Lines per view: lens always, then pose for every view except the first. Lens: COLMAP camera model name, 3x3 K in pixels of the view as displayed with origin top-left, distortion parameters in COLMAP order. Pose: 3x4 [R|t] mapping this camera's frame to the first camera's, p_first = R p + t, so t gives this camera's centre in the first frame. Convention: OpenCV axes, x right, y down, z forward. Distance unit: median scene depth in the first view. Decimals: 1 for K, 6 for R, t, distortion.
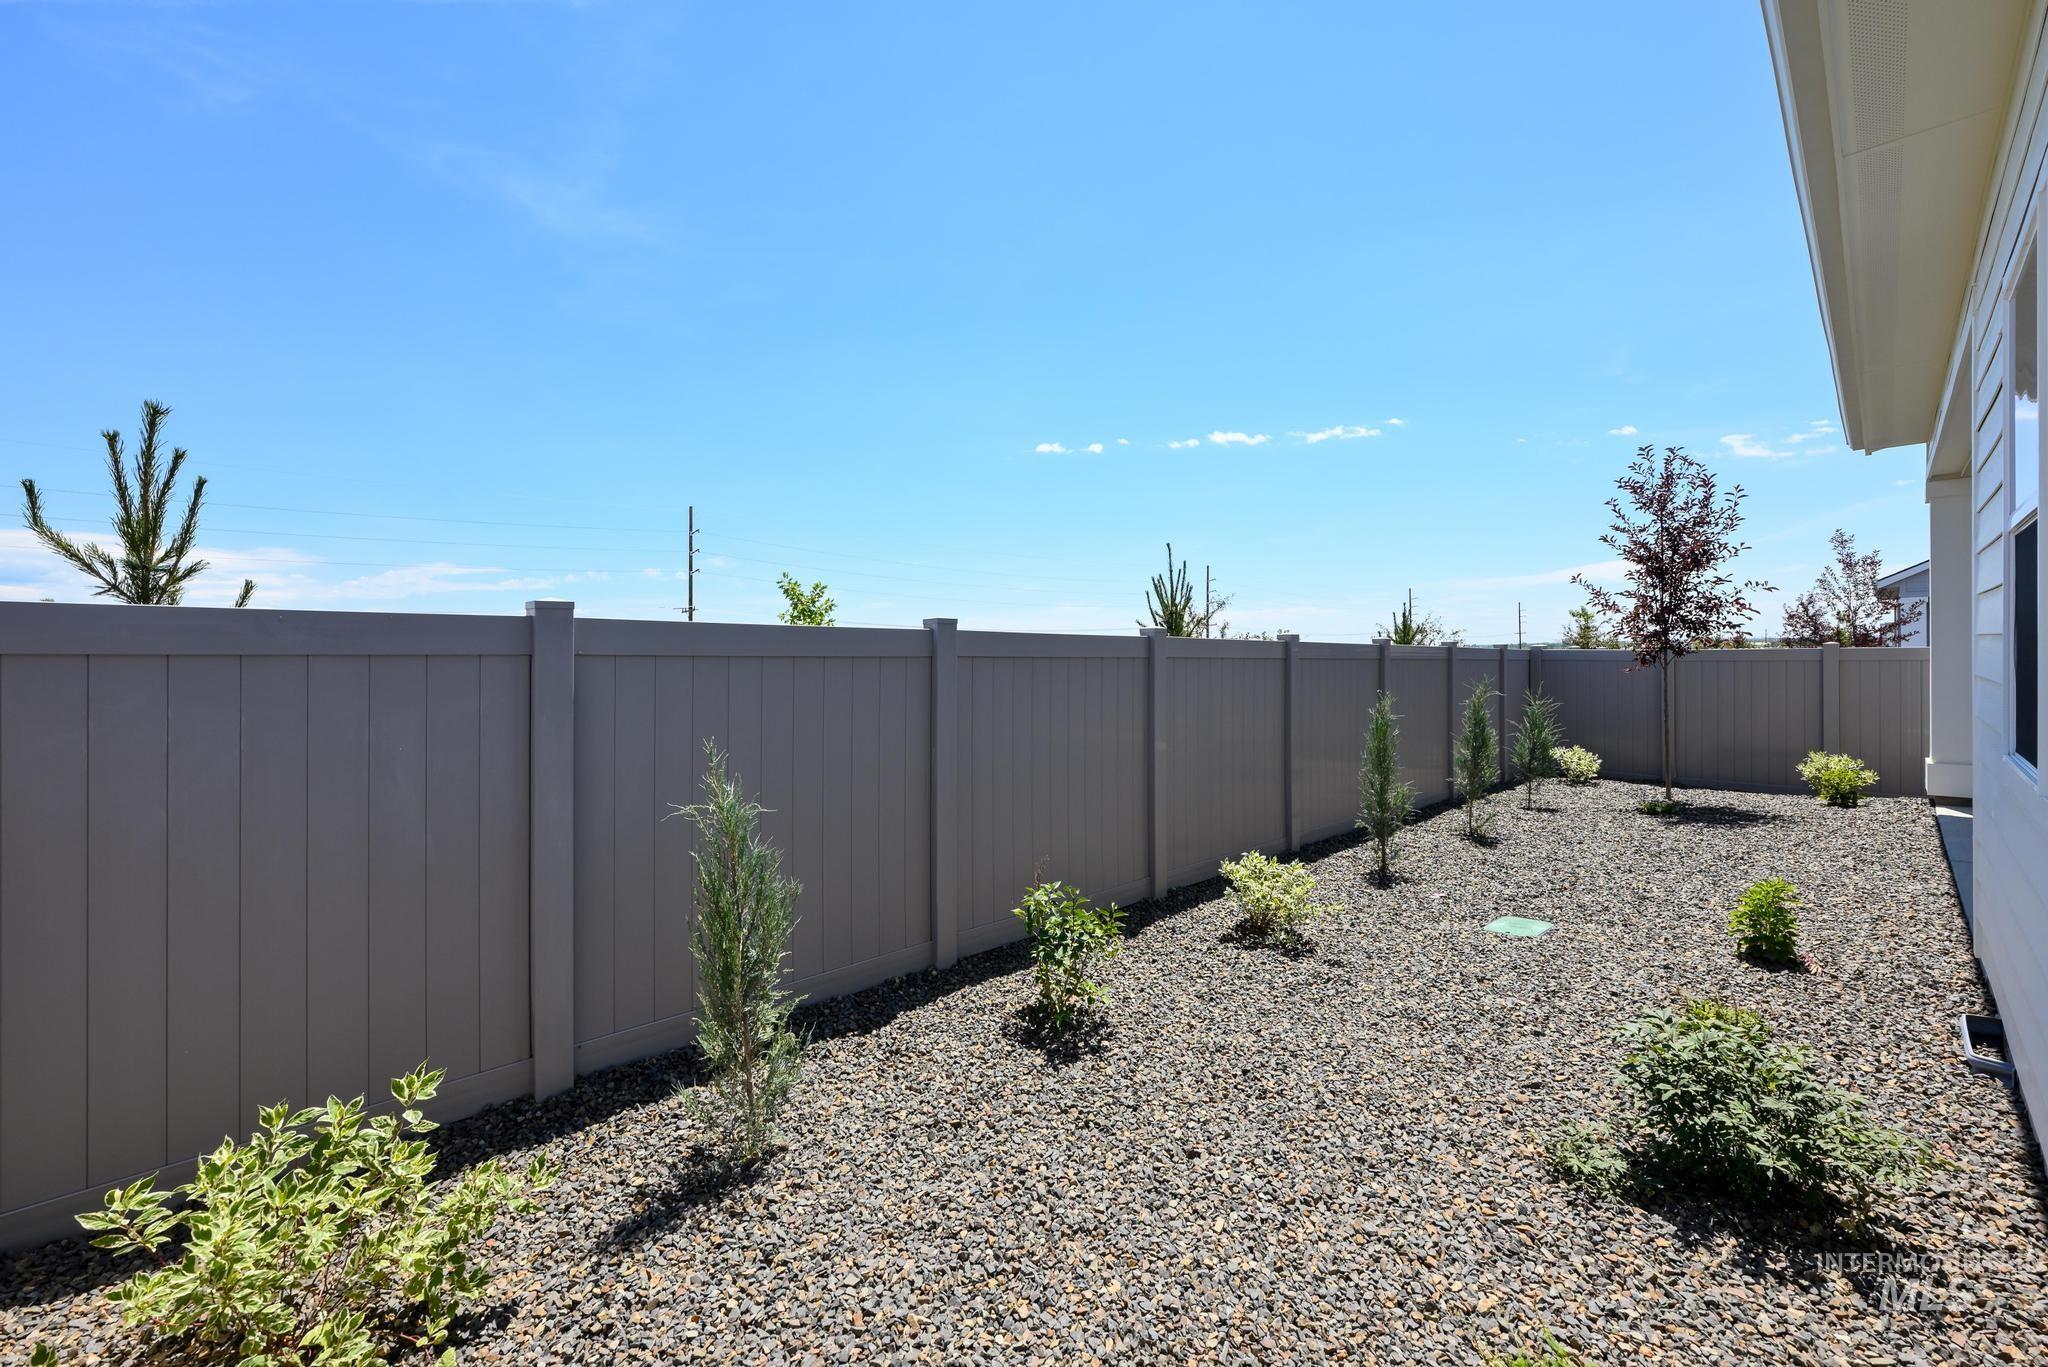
lens RADIAL K [[831.7, 0, 1014.7], [0, 831.7, 667.1], [0, 0, 1]] dist [0.000123, -0.000036]
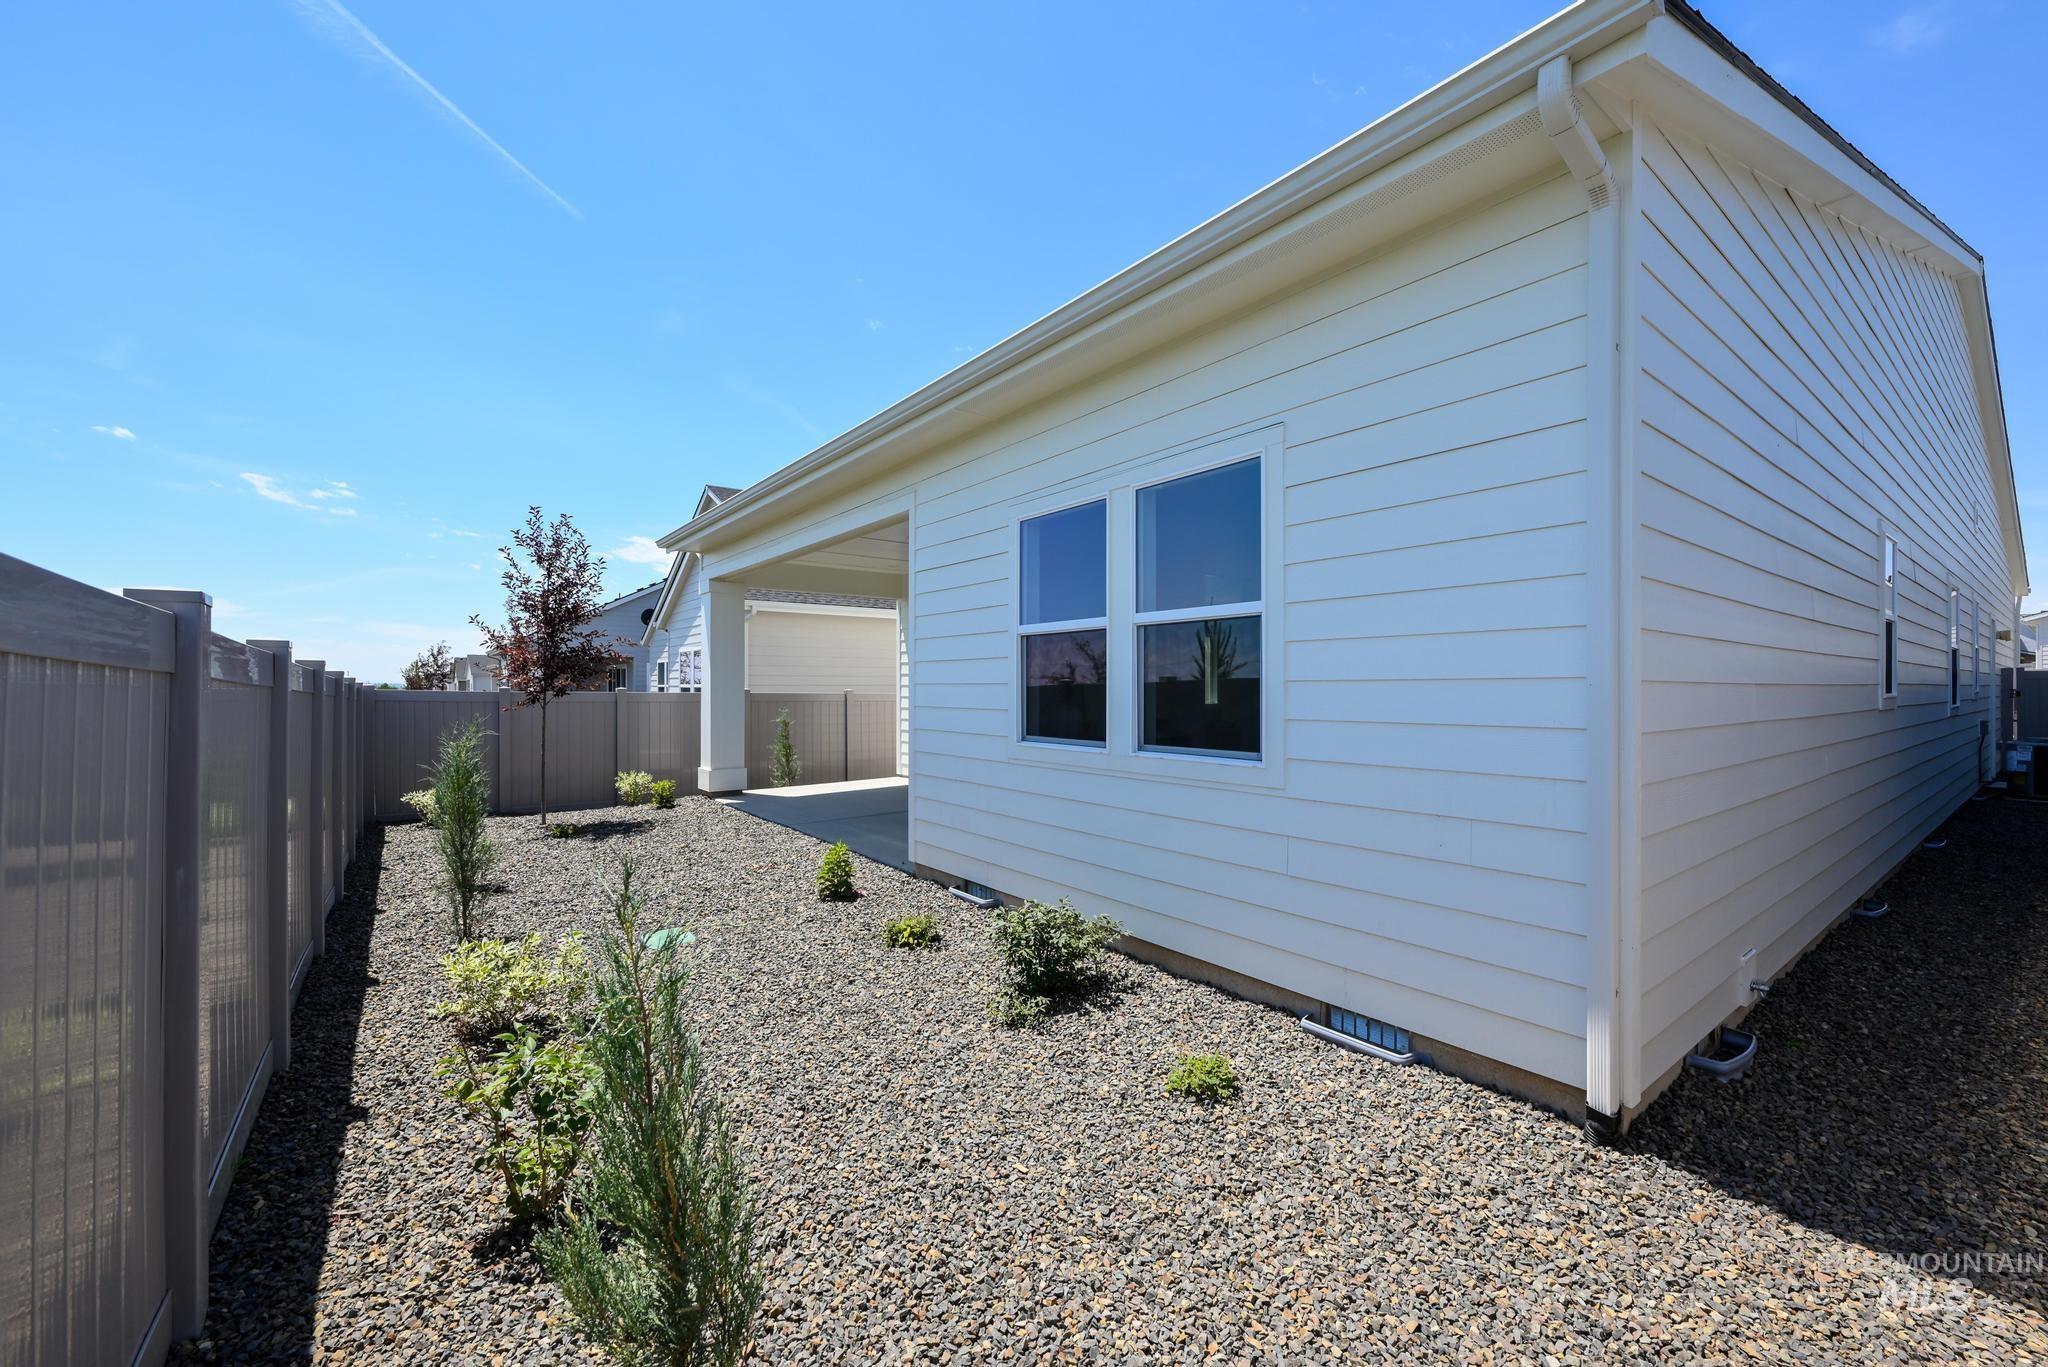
lens RADIAL K [[831.7, 0, 1018.1], [0, 831.7, 691.0], [0, 0, 1]] dist [0.000123, -0.000036]
pose [[0.115145, 0.016024, 0.993219, -0.297161], [0.008543, 0.999817, -0.017121, 0.004139], [-0.993312, 0.010457, 0.114987, 0.270736]]
